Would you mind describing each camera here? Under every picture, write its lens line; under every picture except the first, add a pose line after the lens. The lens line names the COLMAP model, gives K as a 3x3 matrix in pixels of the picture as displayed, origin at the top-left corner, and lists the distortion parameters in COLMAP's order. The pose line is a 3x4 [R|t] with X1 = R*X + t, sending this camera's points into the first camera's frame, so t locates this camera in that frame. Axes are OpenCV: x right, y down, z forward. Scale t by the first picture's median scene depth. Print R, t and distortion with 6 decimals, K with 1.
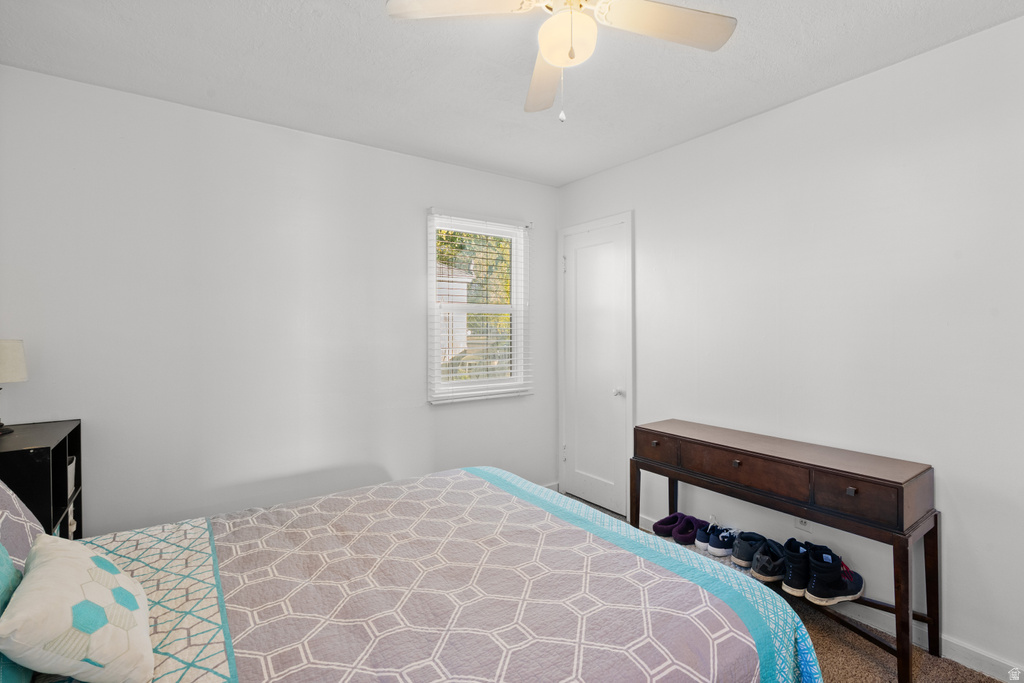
lens RADIAL K [[472.9, 0, 509.8], [0, 472.9, 336.2], [0, 0, 1]] dist [-0.004607, 0.001160]
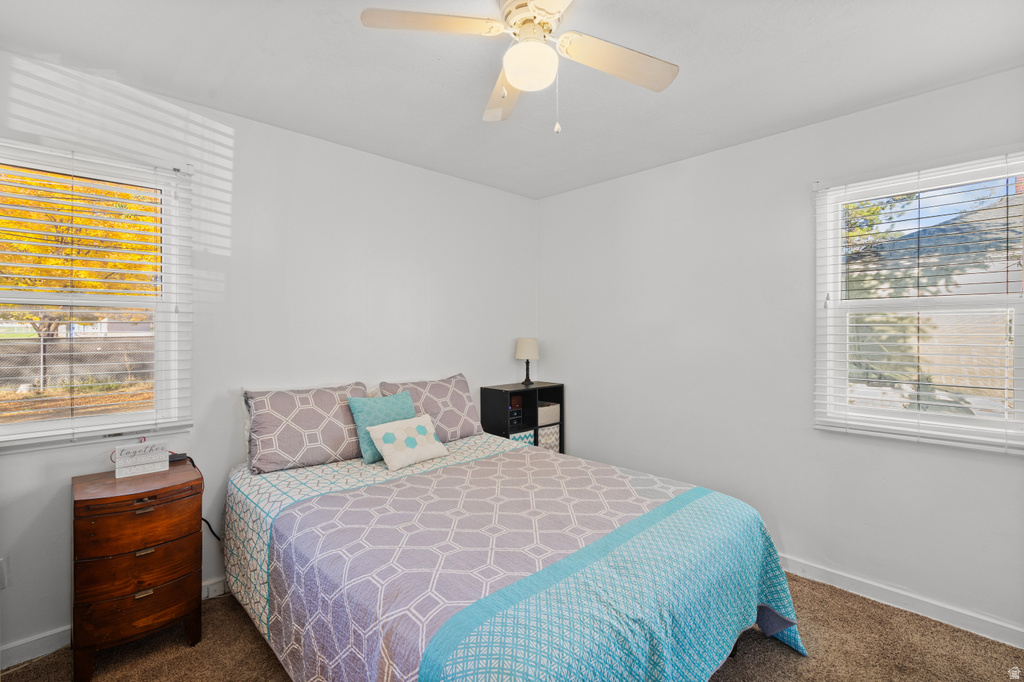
lens RADIAL K [[472.9, 0, 510.0], [0, 472.9, 335.6], [0, 0, 1]] dist [-0.004607, 0.001160]
pose [[0.150175, 0.011214, -0.988596, 1.111111], [-0.020146, 0.999763, 0.008281, -0.019177], [0.988454, 0.018673, 0.150366, 0.745884]]
